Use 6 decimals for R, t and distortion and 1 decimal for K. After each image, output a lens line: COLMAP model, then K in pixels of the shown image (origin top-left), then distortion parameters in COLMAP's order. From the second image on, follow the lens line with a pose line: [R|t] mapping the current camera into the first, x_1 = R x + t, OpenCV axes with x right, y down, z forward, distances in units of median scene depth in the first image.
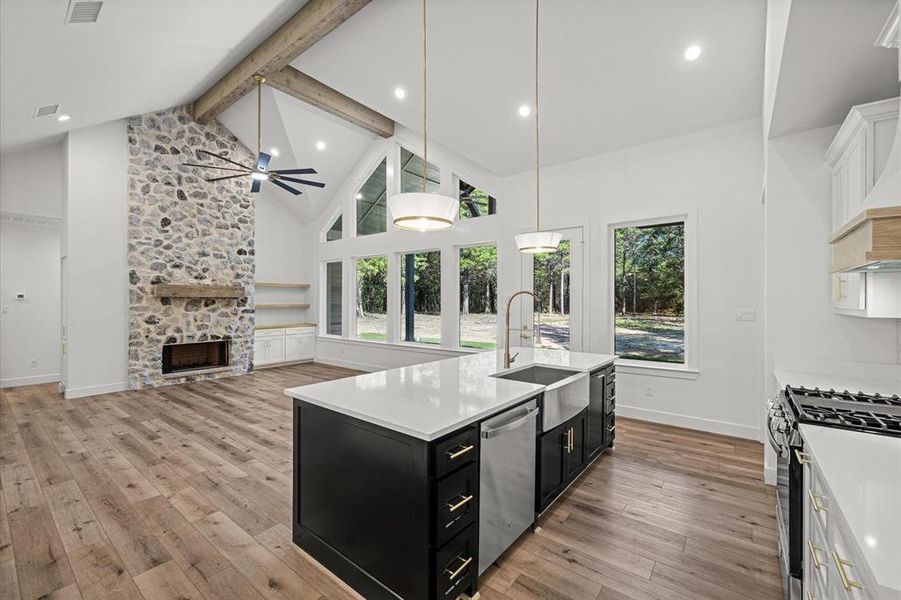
lens RADIAL K [[374.2, 0, 447.3], [0, 374.2, 300.8], [0, 0, 1]] dist [0.002482, -0.000327]
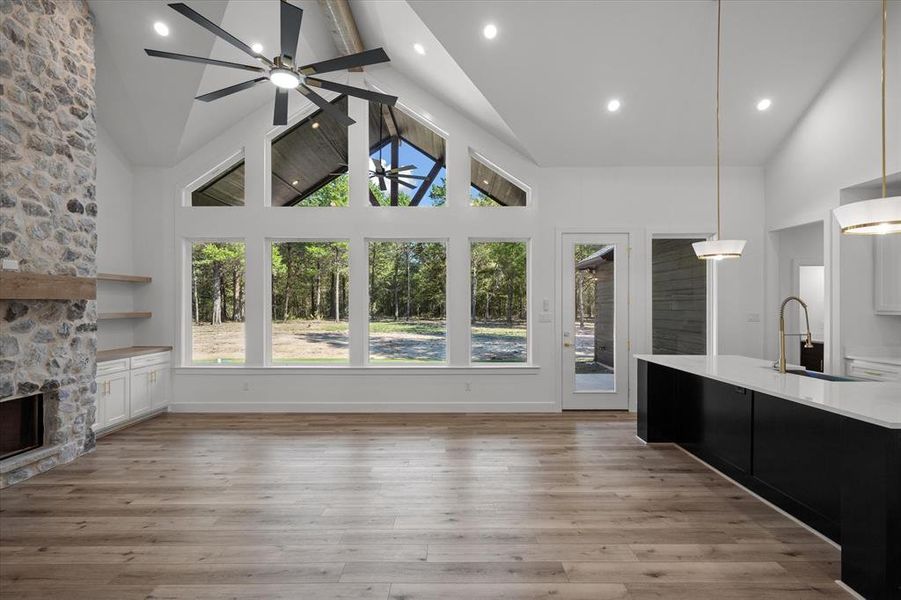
lens RADIAL K [[430.0, 0, 448.8], [0, 430.0, 305.9], [0, 0, 1]] dist [0.000639, 0.001337]
pose [[0.788019, -0.003083, 0.615643, -0.577916], [0.001837, 0.999995, 0.002656, -0.002195], [-0.615648, -0.000962, 0.788021, 0.293177]]
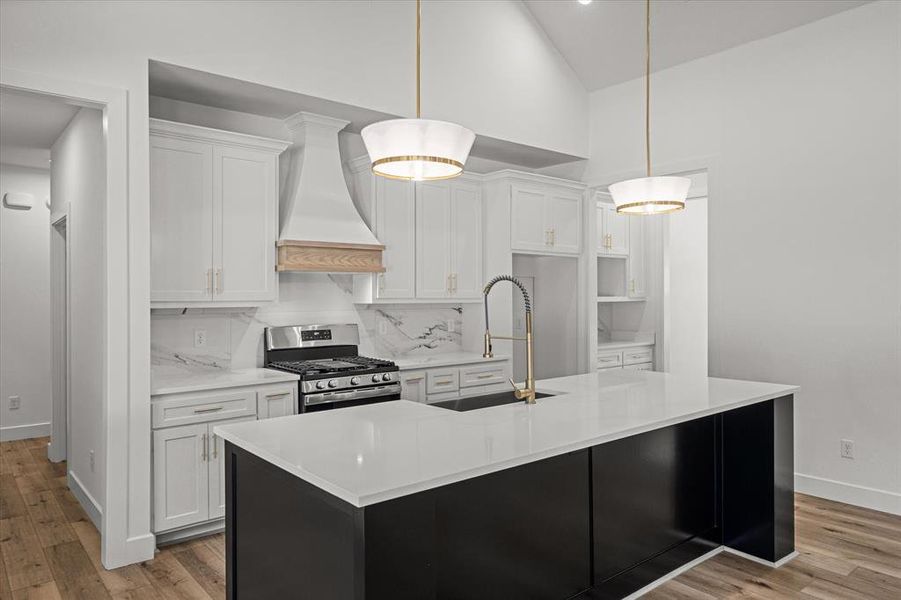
lens RADIAL K [[608.8, 0, 449.7], [0, 608.8, 294.9], [0, 0, 1]] dist [-0.005248, 0.003746]
pose [[-0.979065, 0.000240, 0.203548, 0.039257], [0.000173, 1.000000, -0.000346, 0.002154], [-0.203548, -0.000304, -0.979065, 0.907590]]
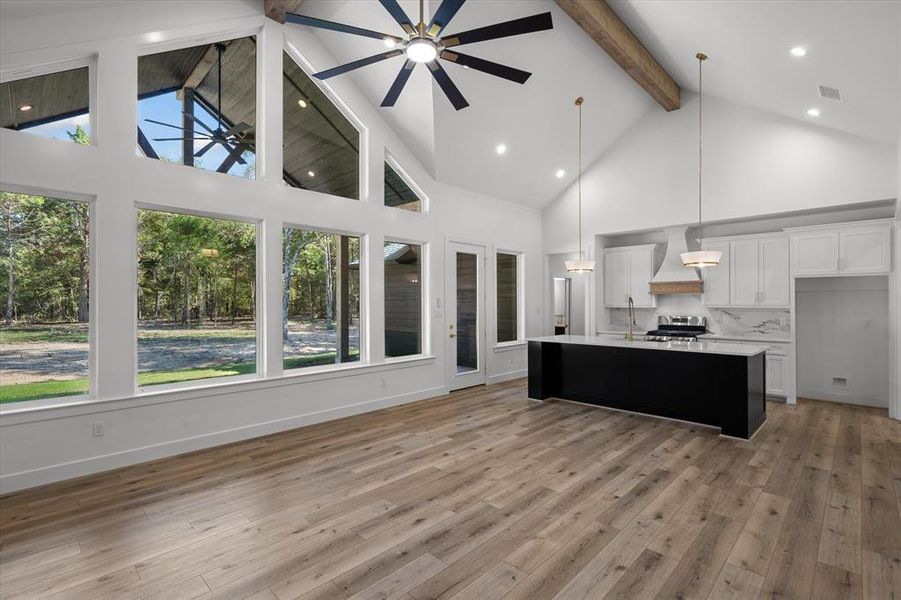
lens RADIAL K [[417.8, 0, 449.6], [0, 417.8, 302.3], [0, 0, 1]] dist [0.002506, -0.000470]
pose [[0.109037, -0.000993, 0.994037, -0.861953], [0.001308, 0.999999, 0.000856, -0.002050], [-0.994037, 0.001207, 0.109039, 0.745591]]
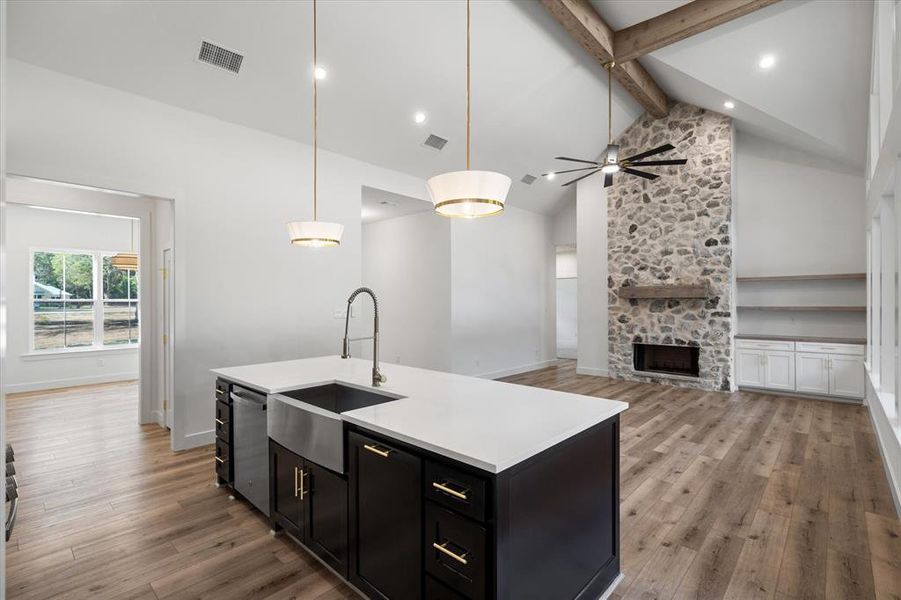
lens RADIAL K [[417.8, 0, 450.2], [0, 417.8, 300.9], [0, 0, 1]] dist [0.002506, -0.000470]
pose [[-0.078340, -0.005010, -0.996914, 0.472229], [0.003671, 0.999979, -0.005314, 0.001880], [0.996920, -0.004076, -0.078320, 0.561138]]
